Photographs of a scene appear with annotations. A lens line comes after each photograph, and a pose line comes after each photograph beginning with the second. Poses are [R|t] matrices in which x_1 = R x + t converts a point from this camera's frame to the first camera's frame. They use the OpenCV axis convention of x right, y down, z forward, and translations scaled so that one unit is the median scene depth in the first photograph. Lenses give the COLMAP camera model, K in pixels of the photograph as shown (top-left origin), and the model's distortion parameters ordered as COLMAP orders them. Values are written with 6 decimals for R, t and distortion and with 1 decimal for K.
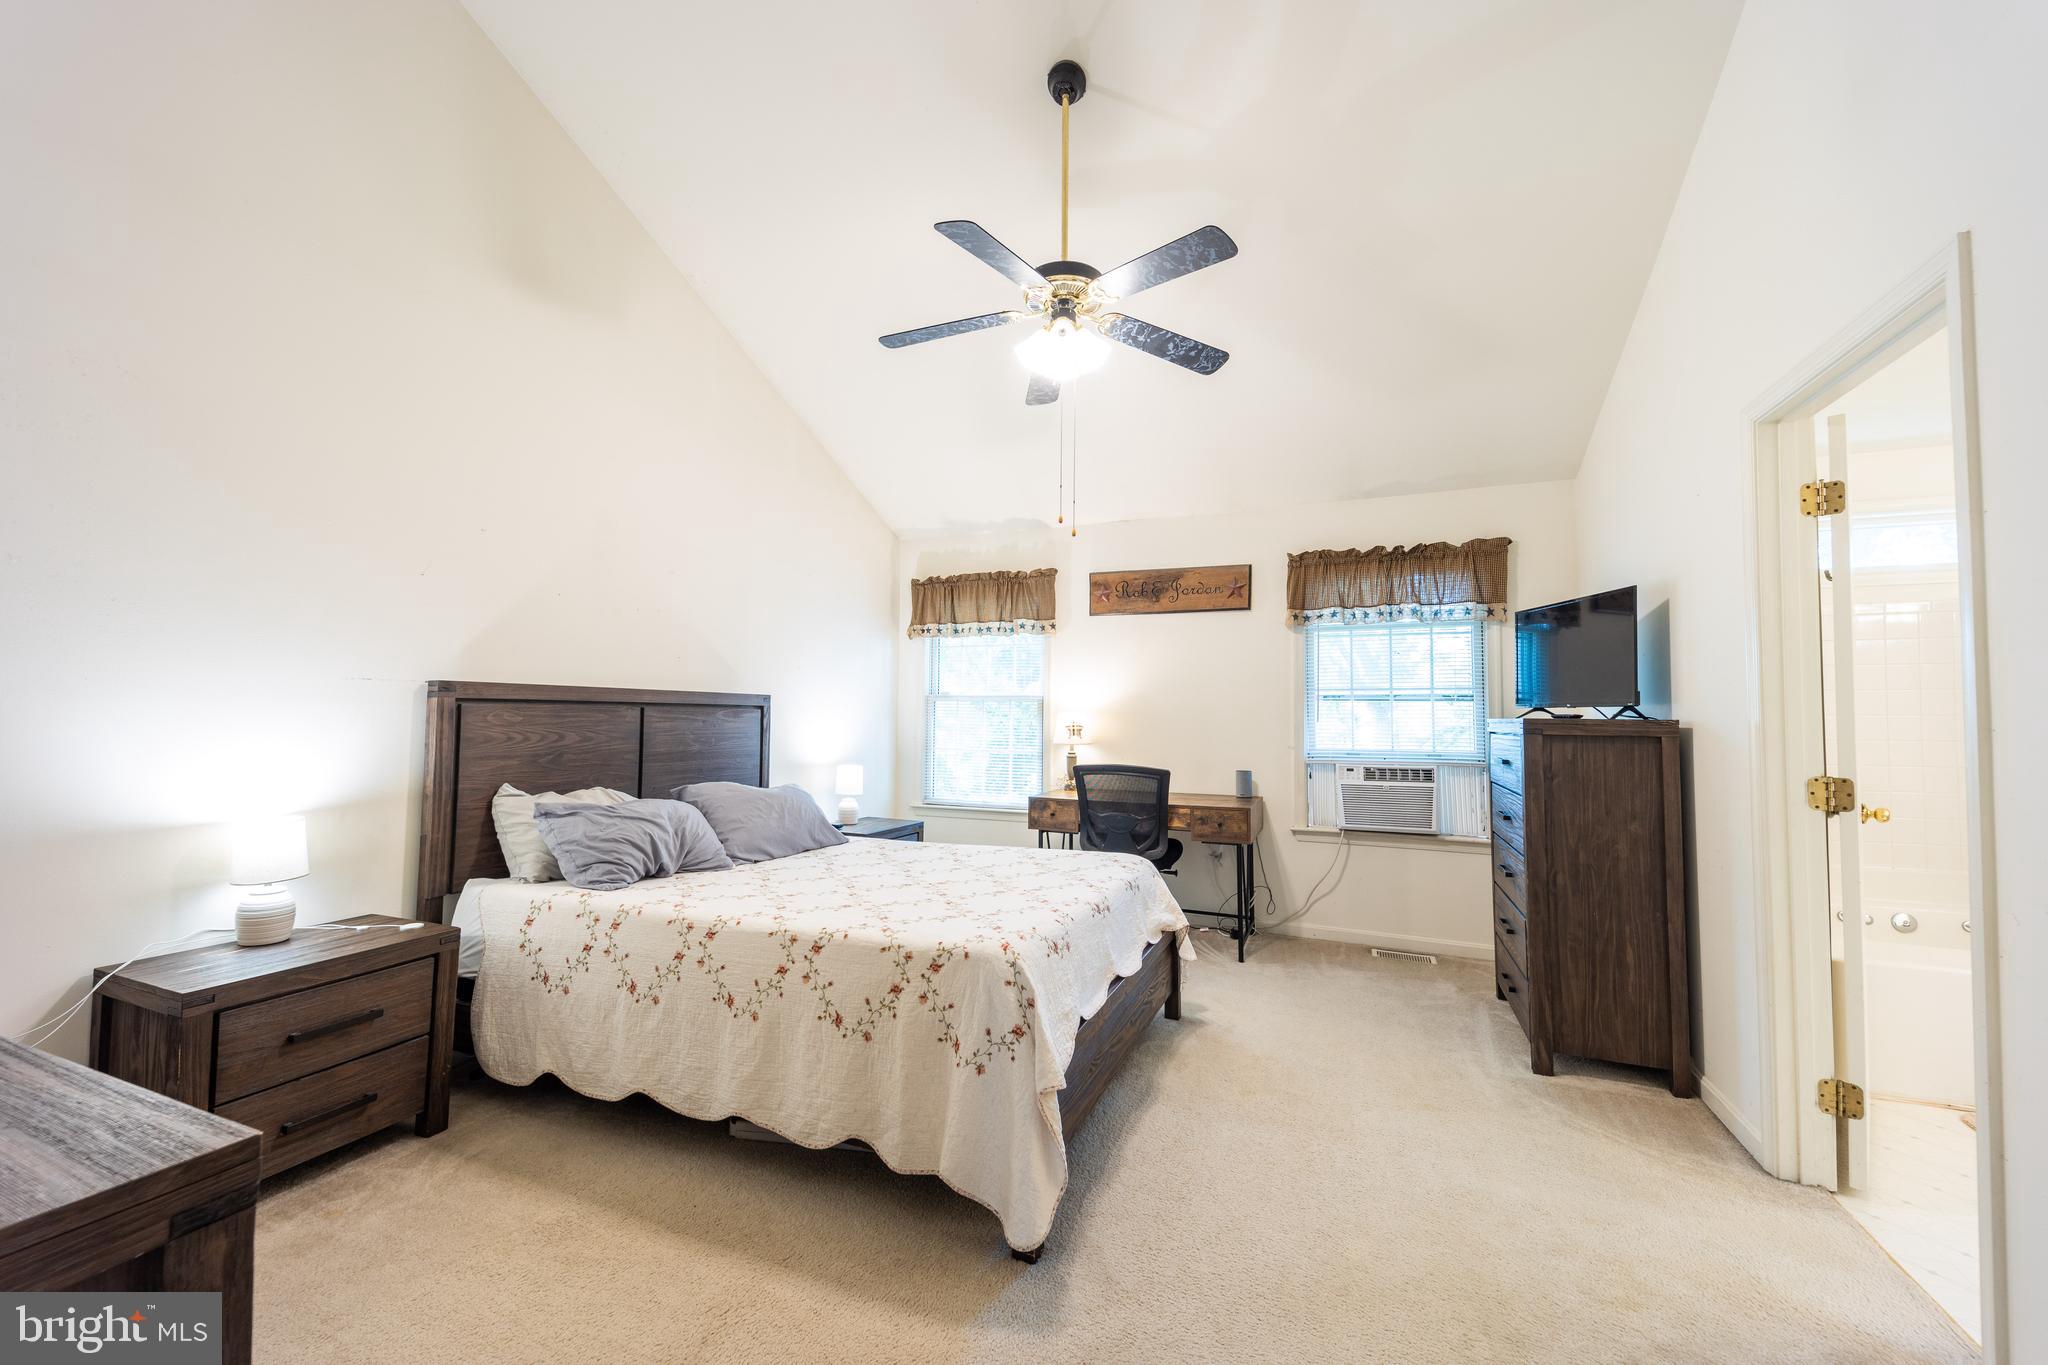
lens RADIAL K [[792.6, 0, 1020.1], [0, 792.6, 680.7], [0, 0, 1]] dist [0.077580, -0.035549]
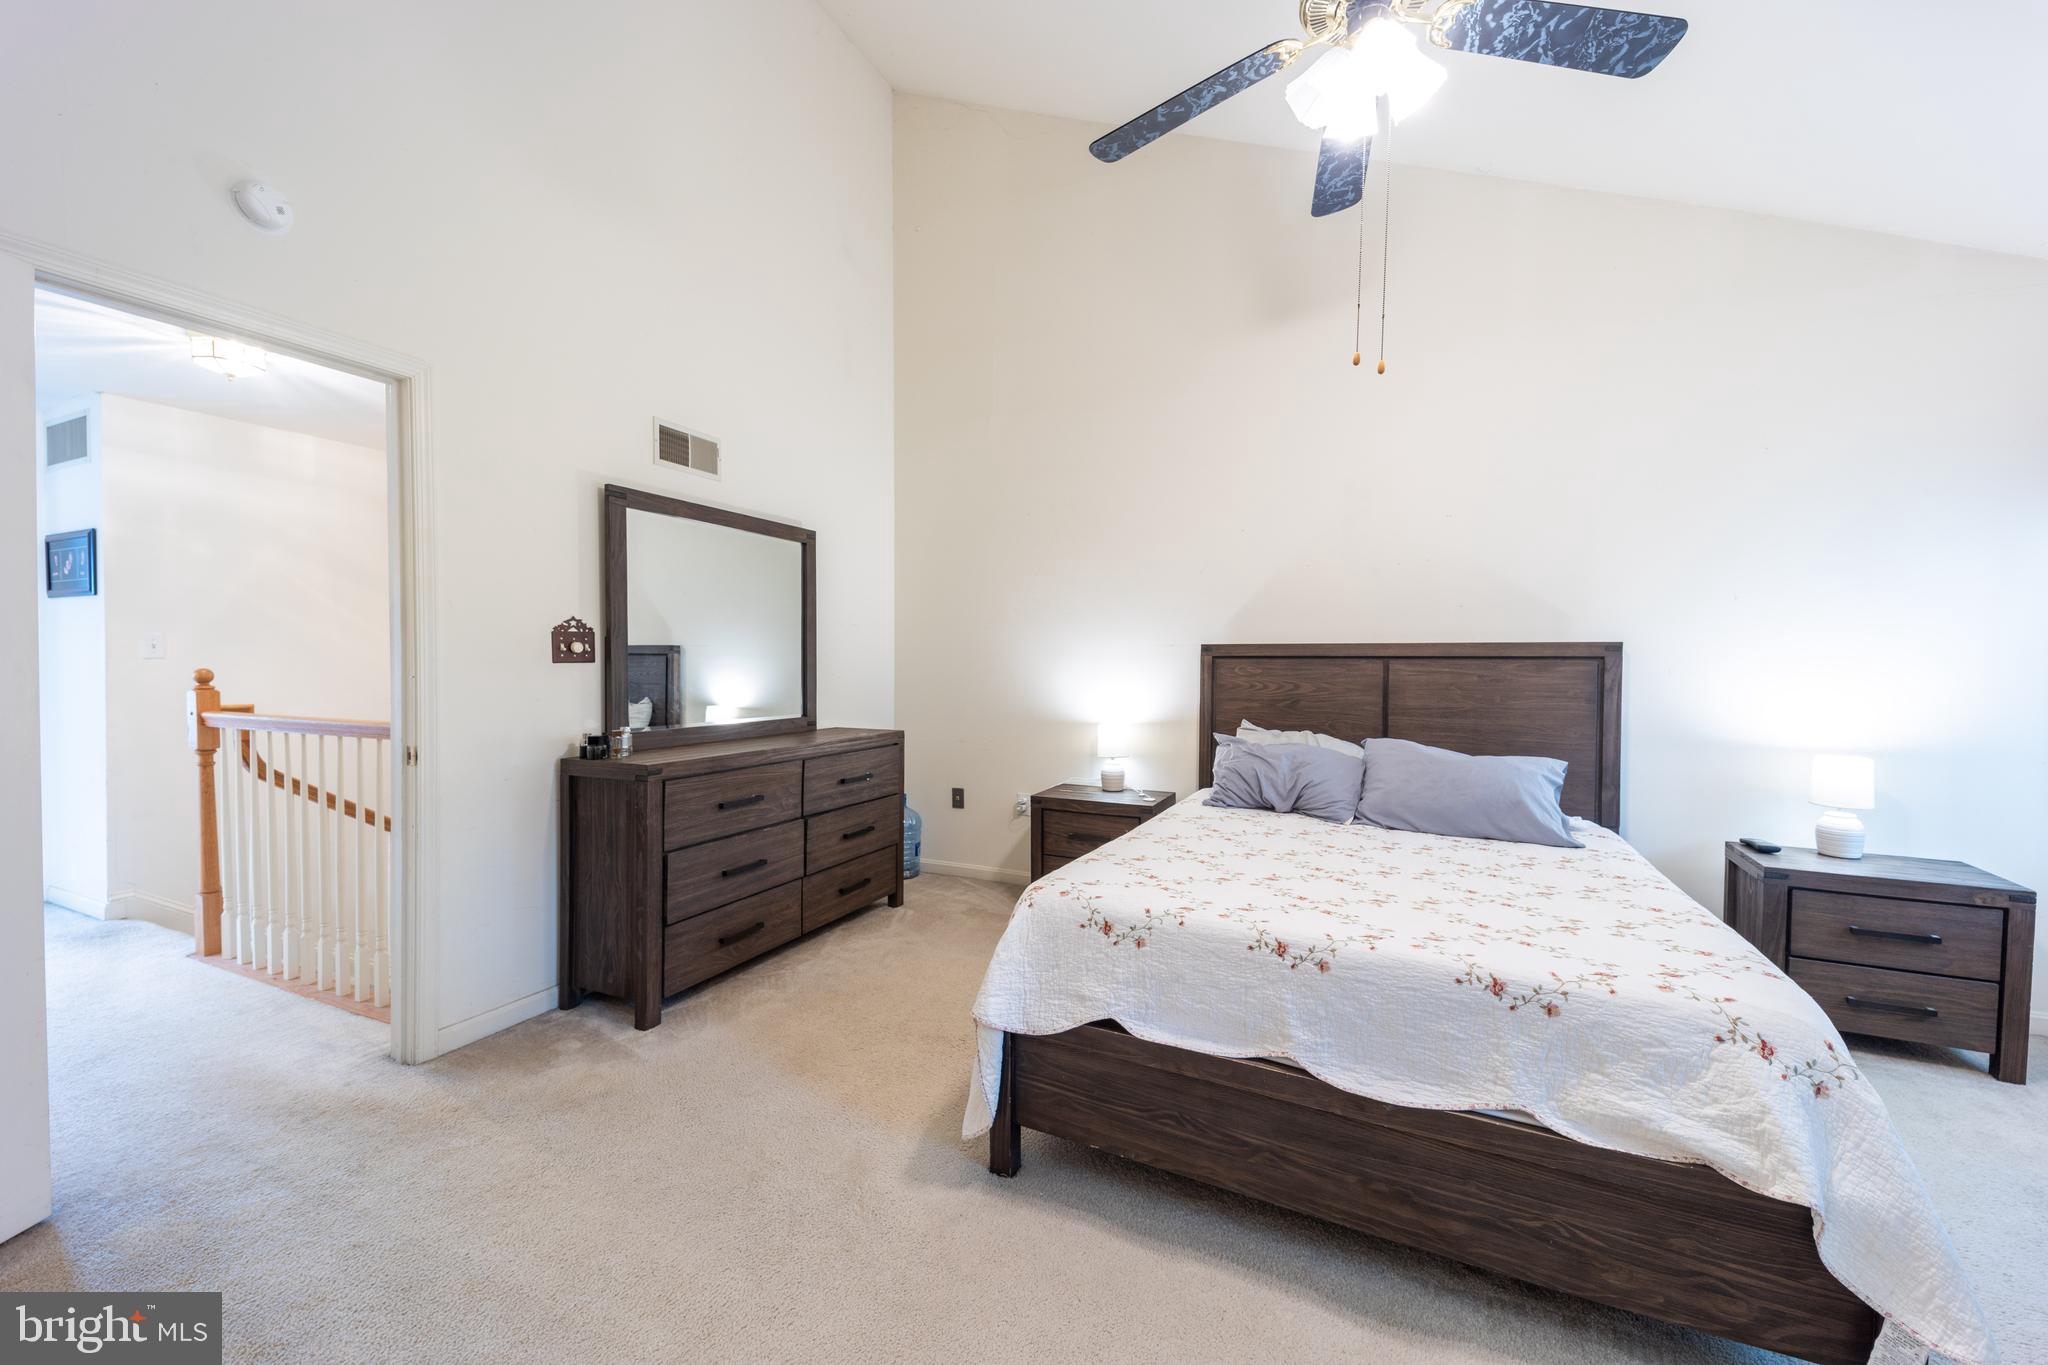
lens RADIAL K [[795.9, 0, 1020.3], [0, 795.9, 681.0], [0, 0, 1]] dist [0.079329, -0.034824]
pose [[-0.058411, 0.011338, -0.998228, 0.461905], [0.038746, 0.999208, 0.009082, 0.024934], [0.997540, -0.038147, -0.058804, 0.478337]]
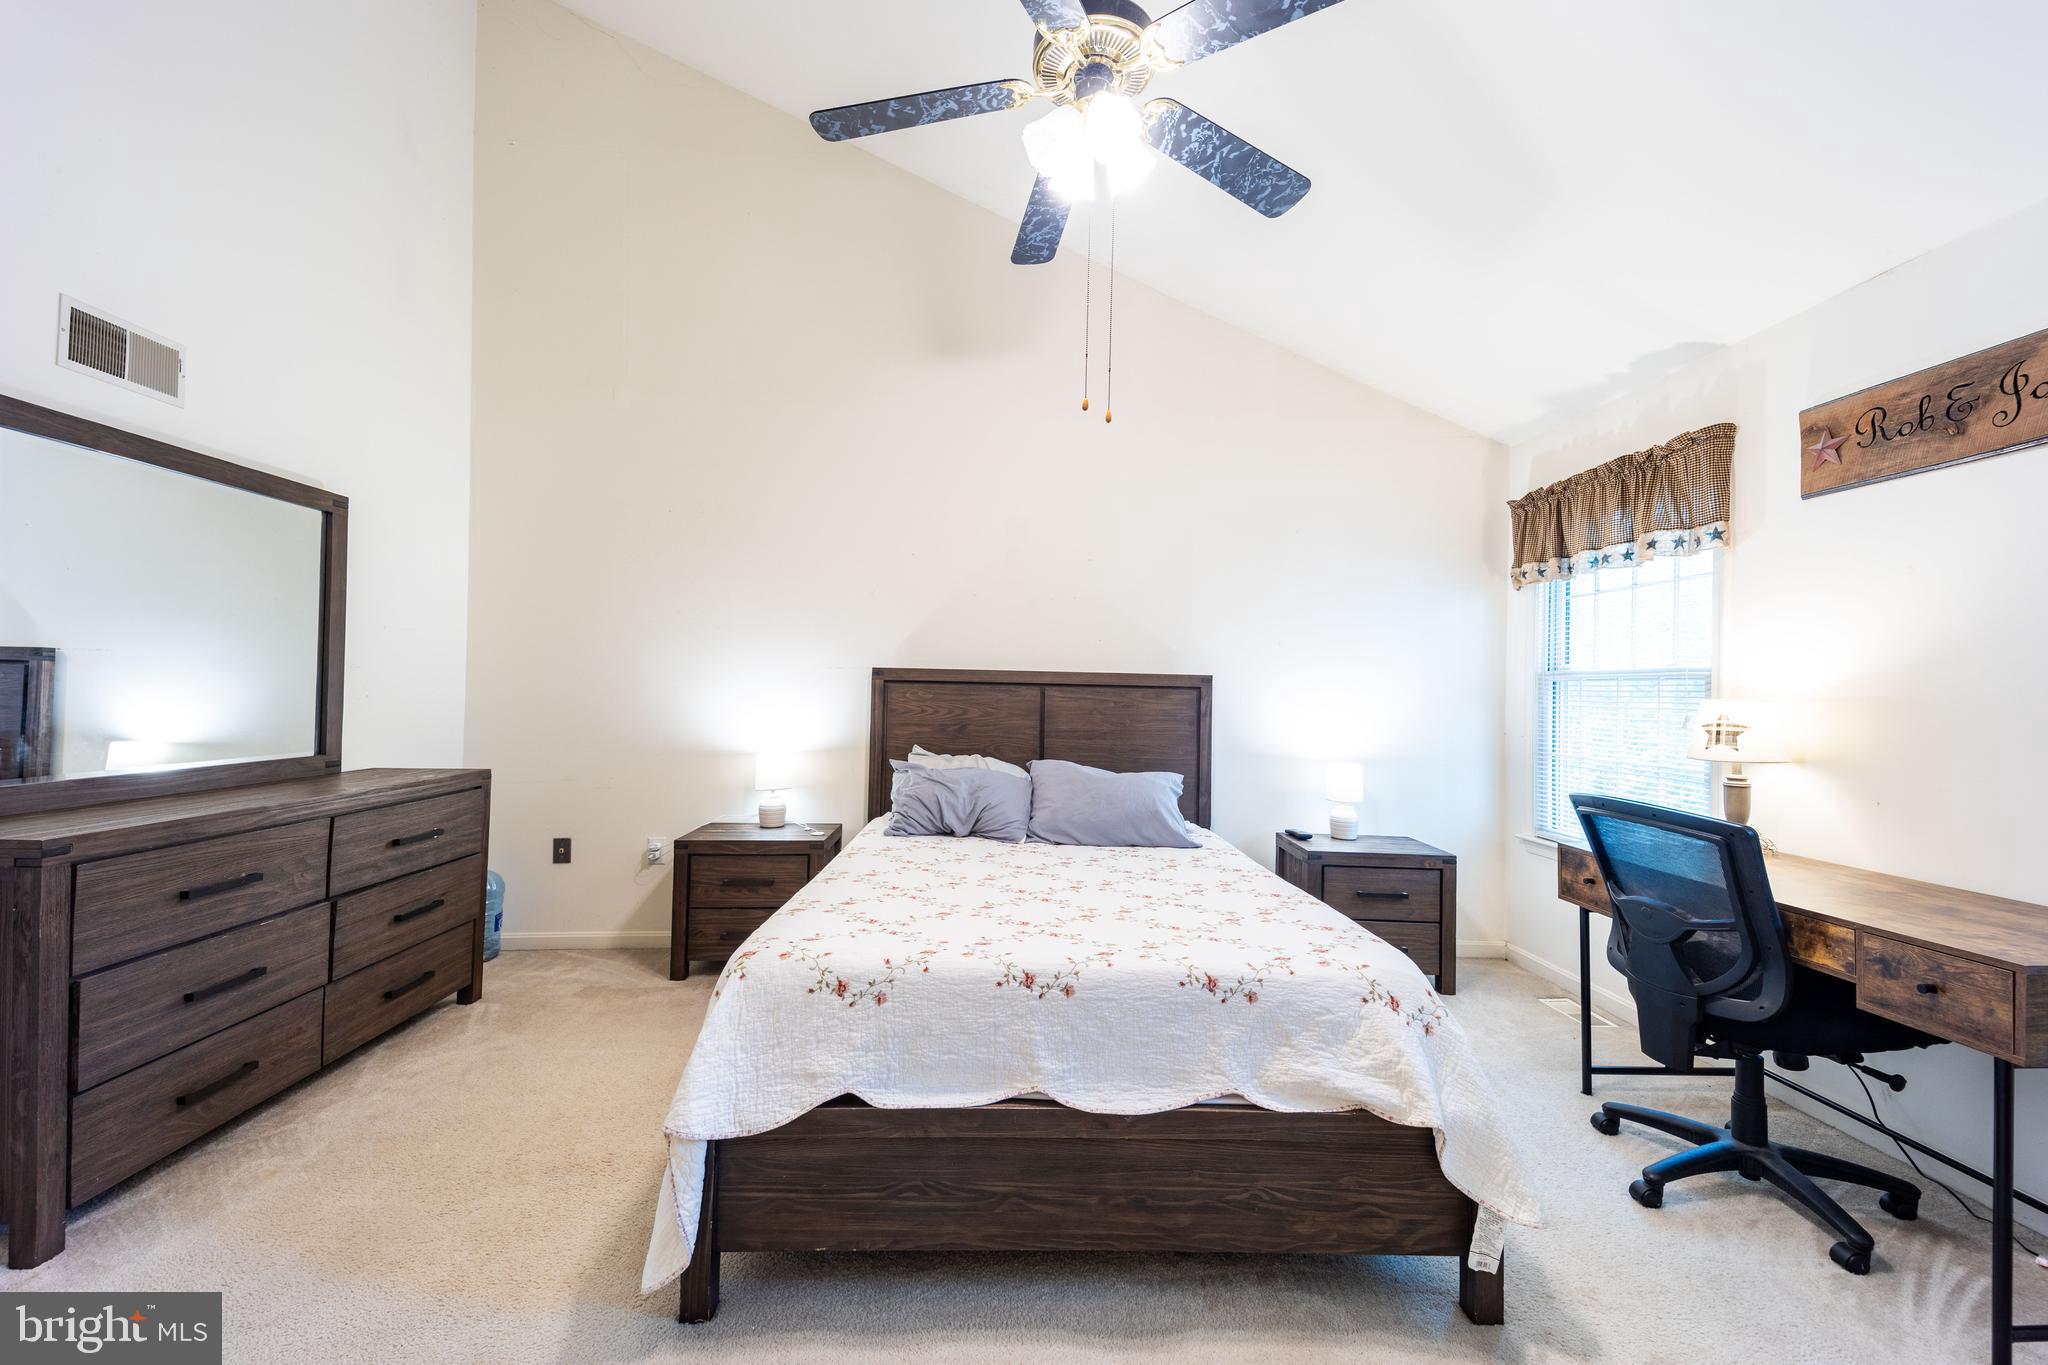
lens RADIAL K [[805.2, 0, 1024.5], [0, 805.2, 680.9], [0, 0, 1]] dist [0.083820, -0.037010]
pose [[0.414853, -0.013512, -0.909788, 0.419792], [0.025520, 0.999669, -0.003210, 0.021308], [0.909530, -0.021887, 0.415061, 0.415641]]
